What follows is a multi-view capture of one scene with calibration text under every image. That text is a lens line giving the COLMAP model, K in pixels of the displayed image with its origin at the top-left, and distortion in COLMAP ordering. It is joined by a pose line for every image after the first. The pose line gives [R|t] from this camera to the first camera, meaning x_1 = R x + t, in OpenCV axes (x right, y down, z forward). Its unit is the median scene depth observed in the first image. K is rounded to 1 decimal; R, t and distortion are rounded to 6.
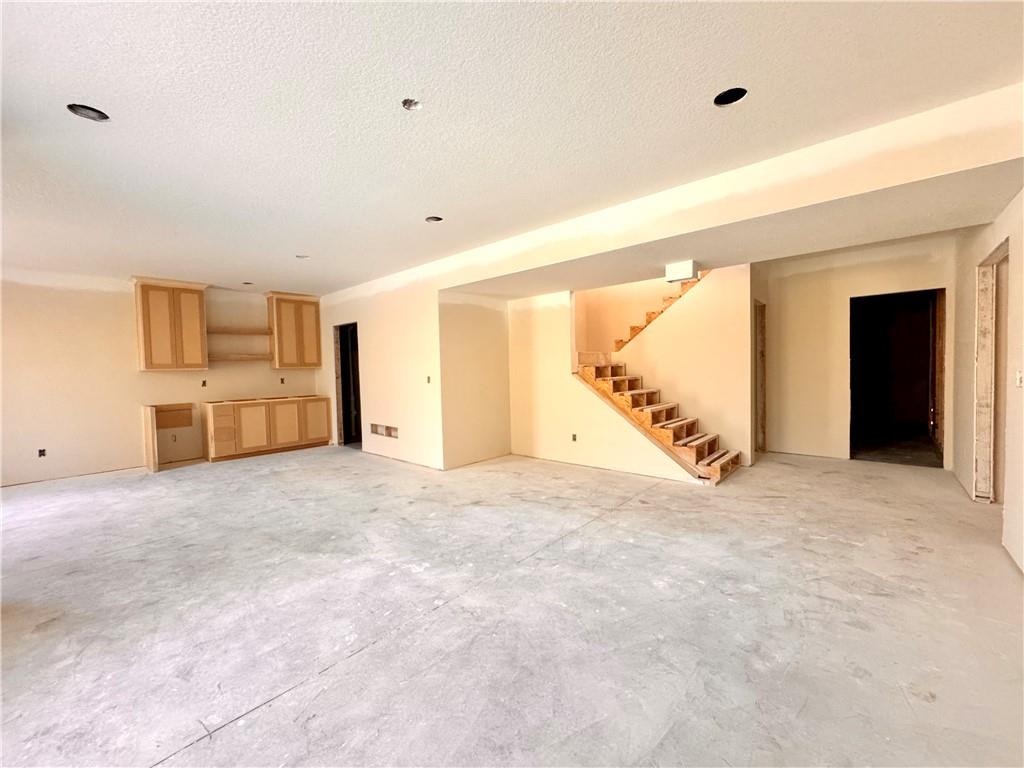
lens RADIAL K [[411.6, 0, 512.0], [0, 411.6, 384.0], [0, 0, 1]] dist [-0.003360, 0.000623]
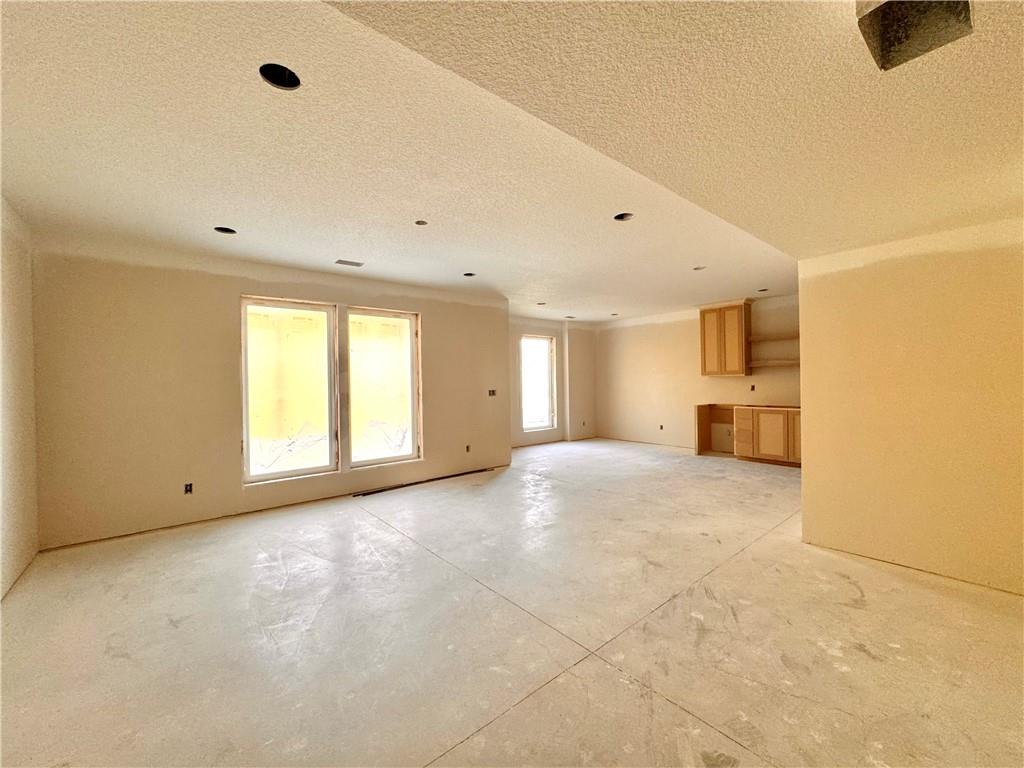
lens RADIAL K [[411.6, 0, 512.0], [0, 411.6, 384.0], [0, 0, 1]] dist [-0.003360, 0.000623]
pose [[-0.146713, 0.031148, -0.988689, 0.705255], [-0.017488, 0.999266, 0.034076, -0.063097], [0.989025, 0.022290, -0.146060, 0.868506]]
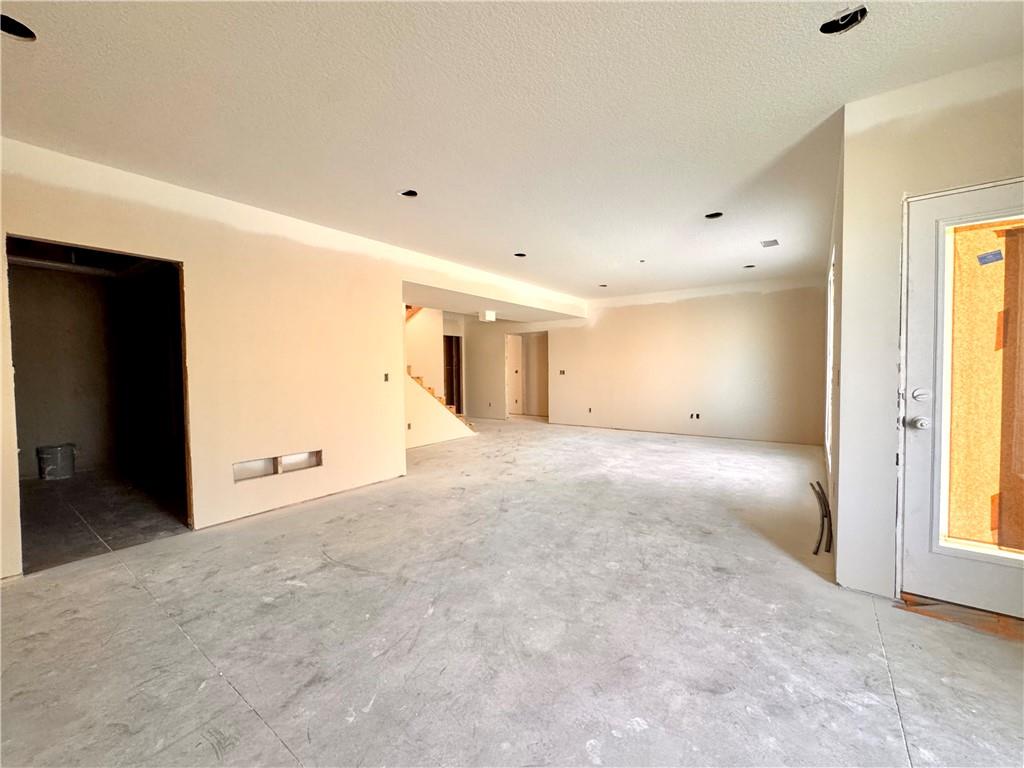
lens RADIAL K [[411.6, 0, 512.0], [0, 411.6, 384.0], [0, 0, 1]] dist [-0.003360, 0.000623]
pose [[-0.089062, -0.013810, 0.995930, -1.500239], [0.052651, 0.998441, 0.018553, 0.000289], [-0.994634, 0.054089, -0.088196, 1.127434]]
